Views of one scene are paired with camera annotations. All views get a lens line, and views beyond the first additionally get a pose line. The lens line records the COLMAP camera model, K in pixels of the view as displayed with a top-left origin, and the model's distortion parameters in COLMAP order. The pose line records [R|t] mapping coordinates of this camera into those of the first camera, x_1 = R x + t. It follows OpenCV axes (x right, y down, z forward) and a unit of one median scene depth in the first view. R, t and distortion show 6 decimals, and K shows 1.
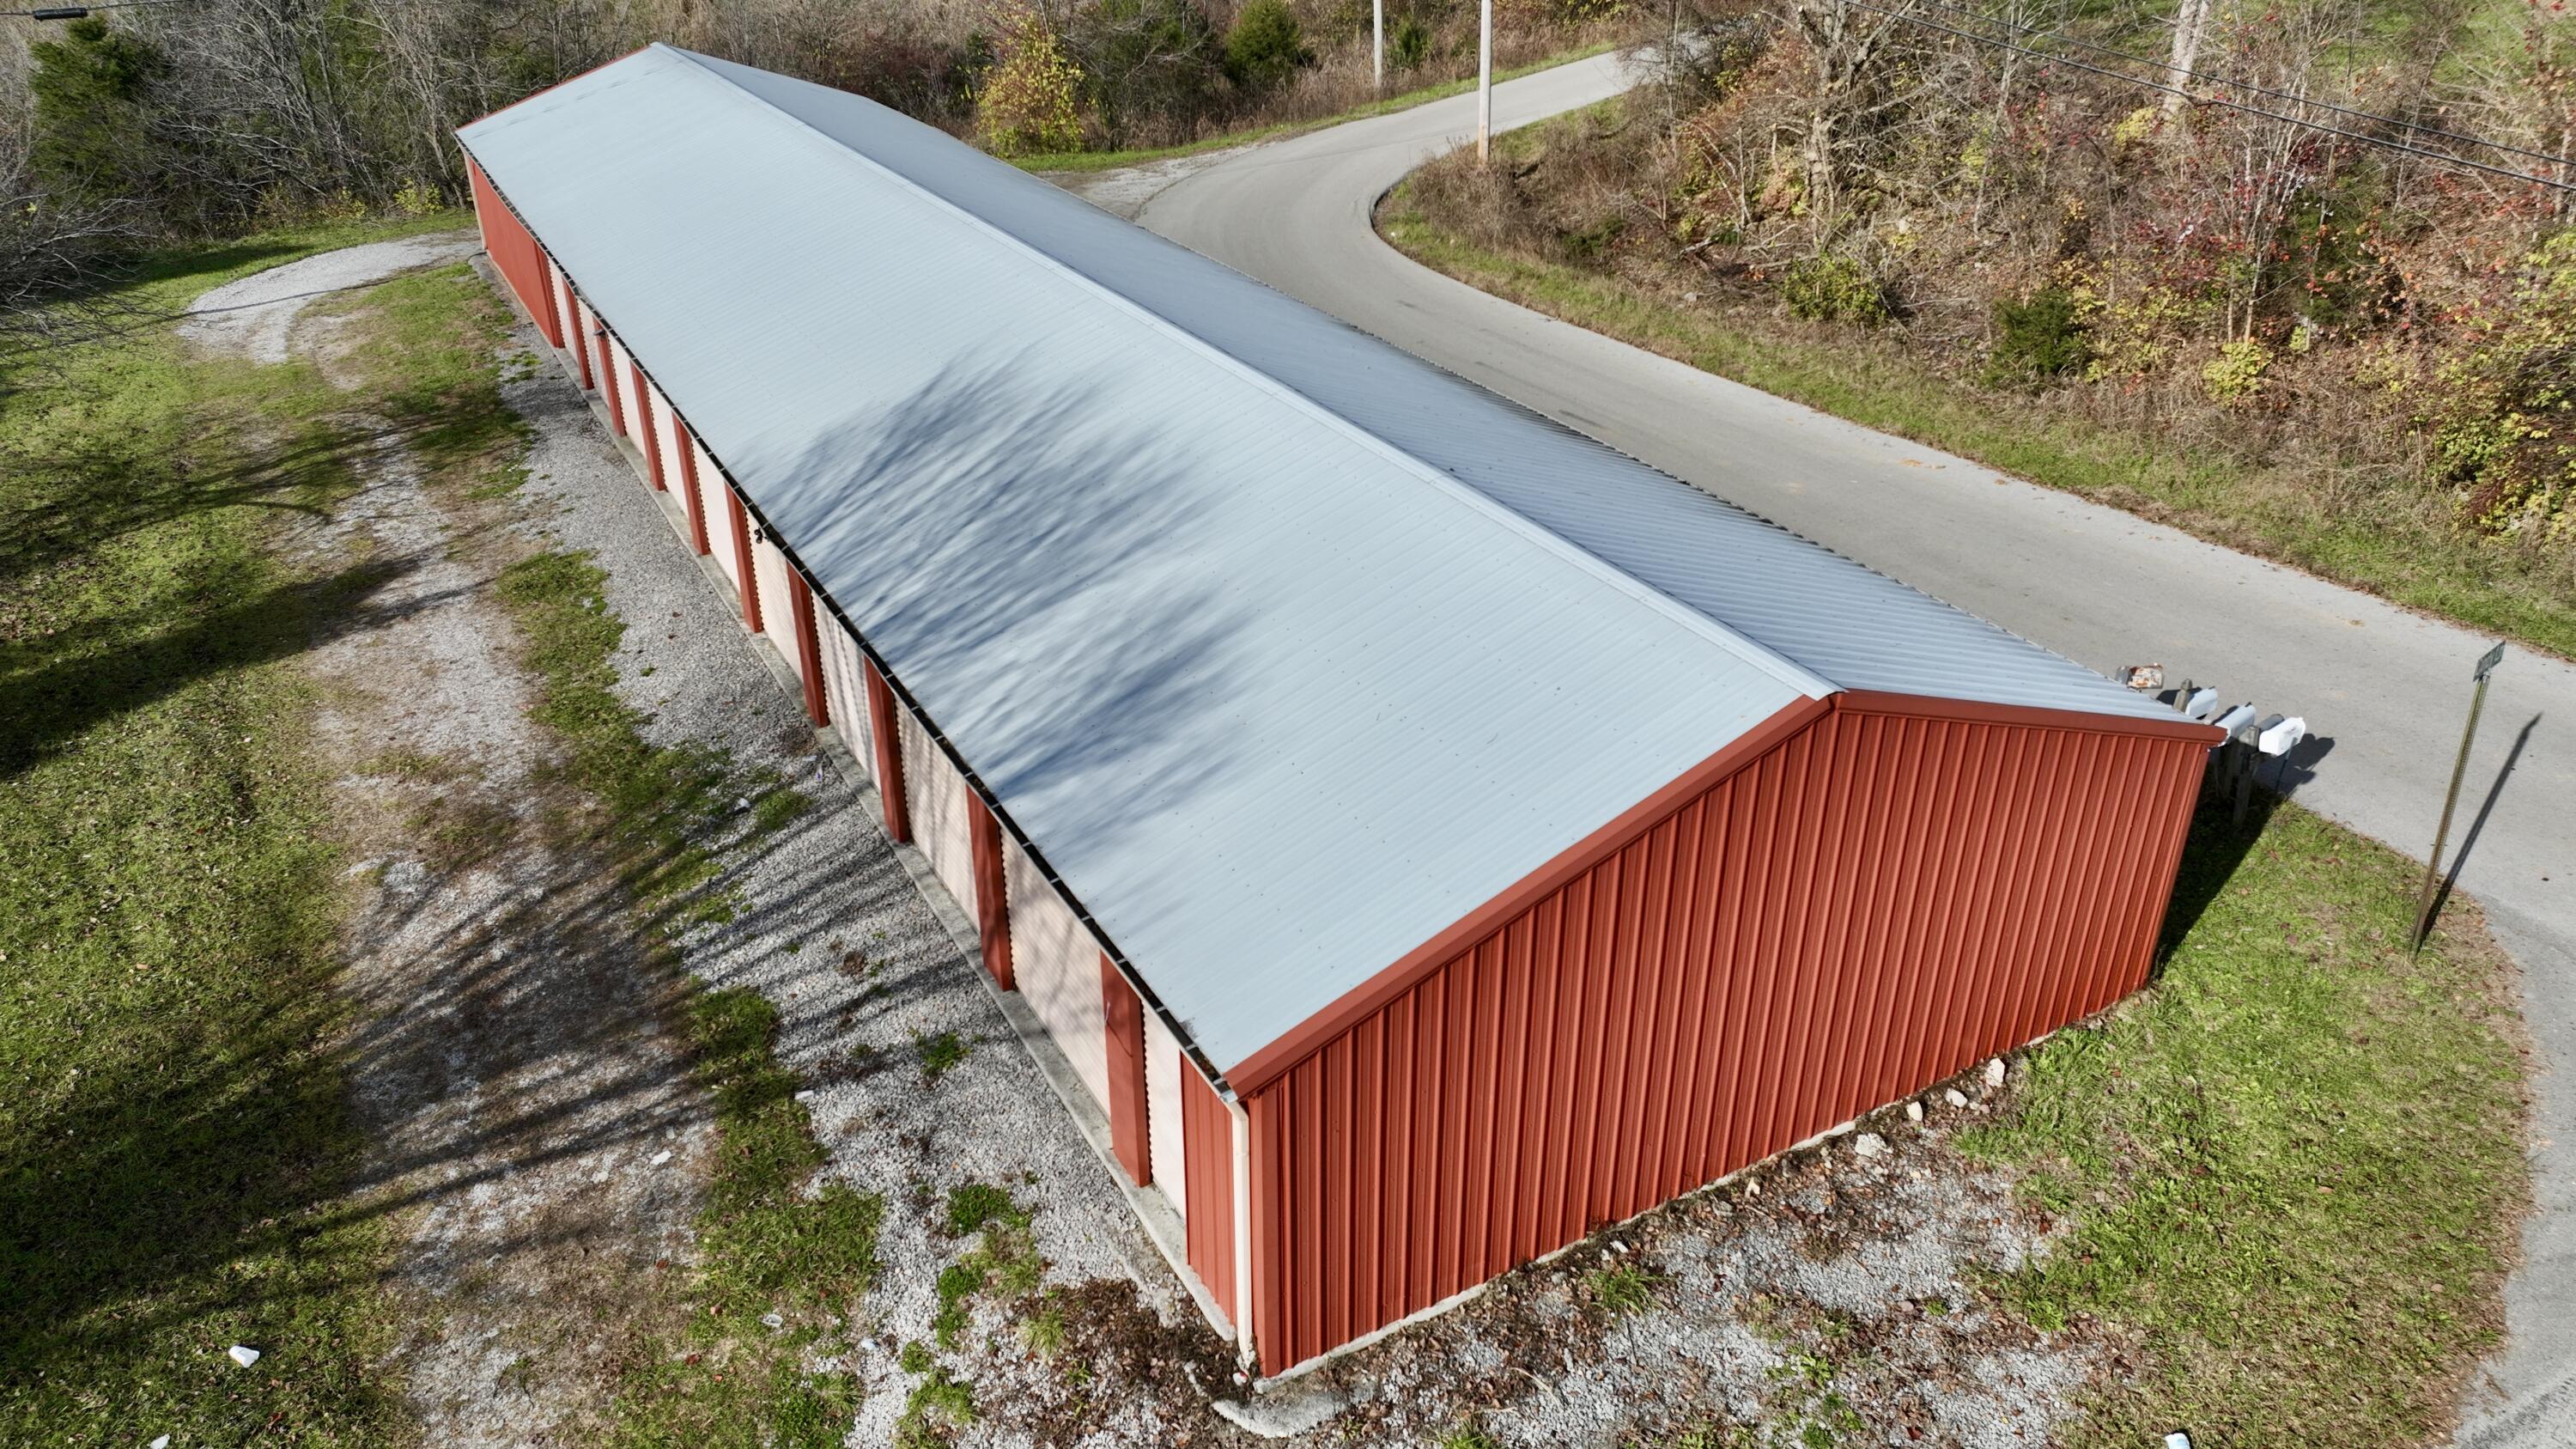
lens RADIAL K [[1787.6, 0, 1288.0], [0, 1787.6, 724.5], [0, 0, 1]] dist [0.002189, -0.002865]
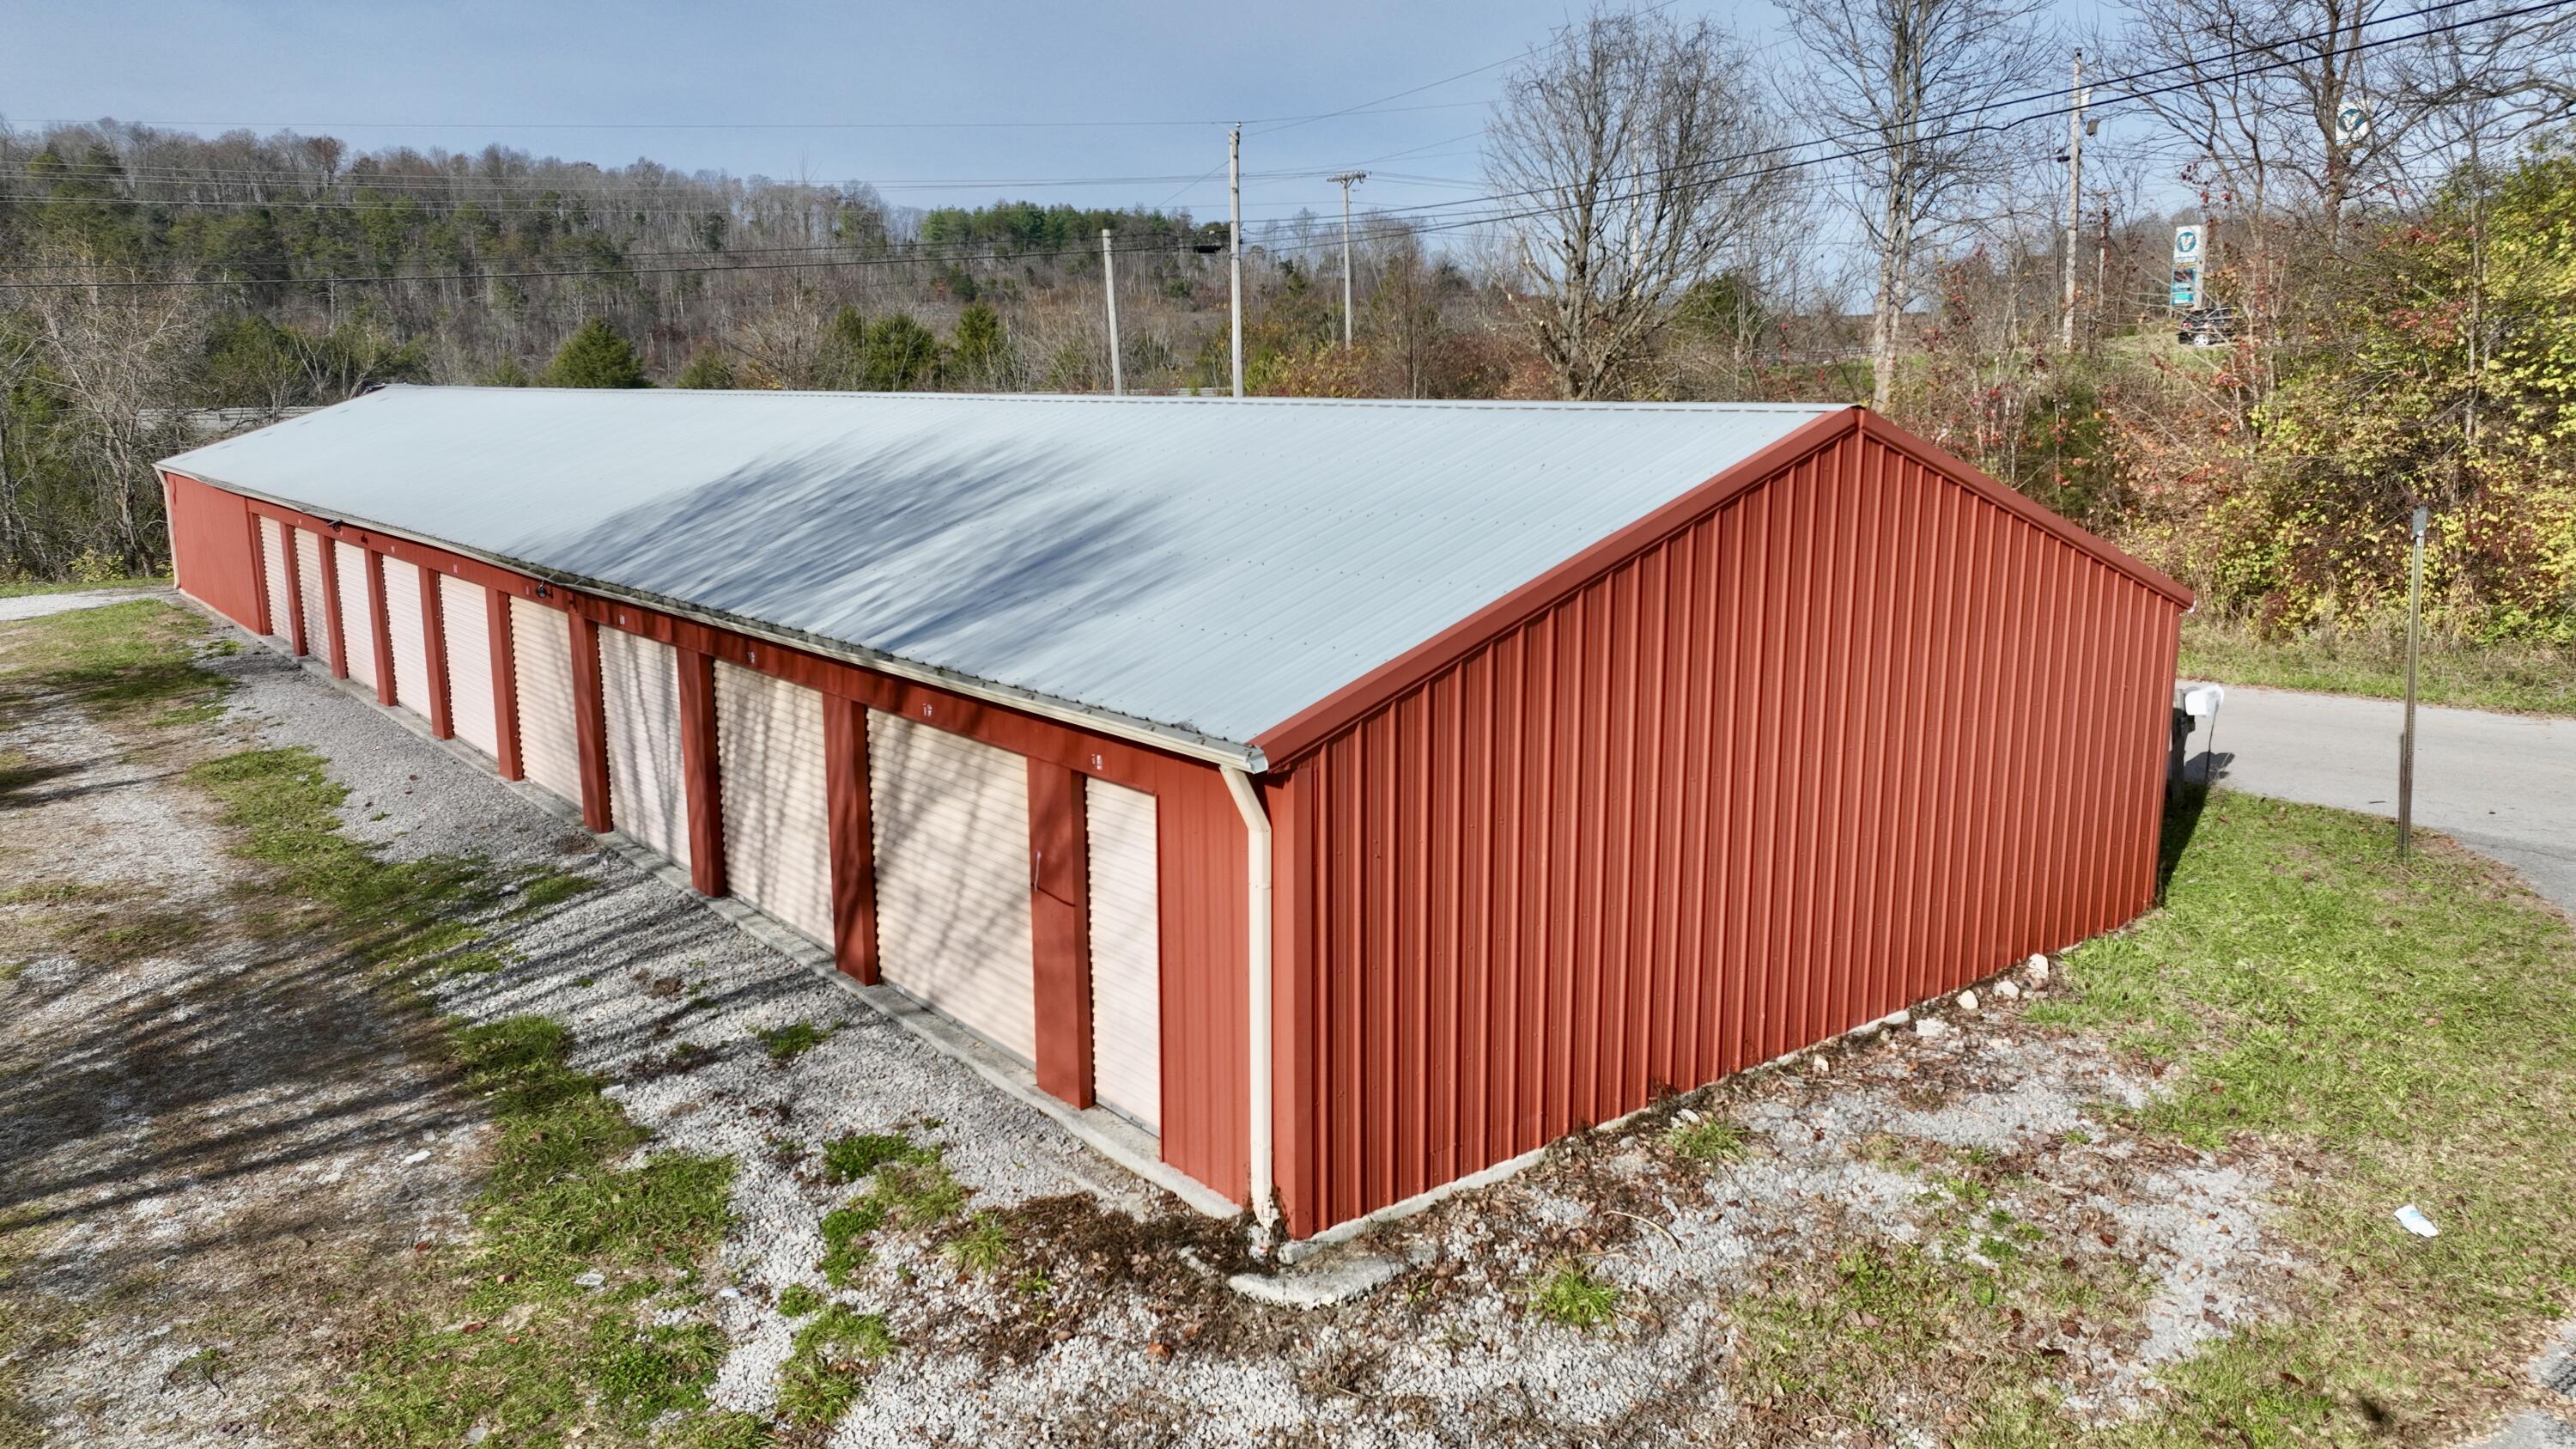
lens RADIAL K [[1801.3, 0, 1288.0], [0, 1801.3, 724.5], [0, 0, 1]] dist [-0.011927, 0.028814]
pose [[0.986526, -0.029105, 0.160993, -0.113372], [0.074703, 0.955612, -0.285002, 0.324846], [-0.145552, 0.293188, 0.944910, 0.196650]]
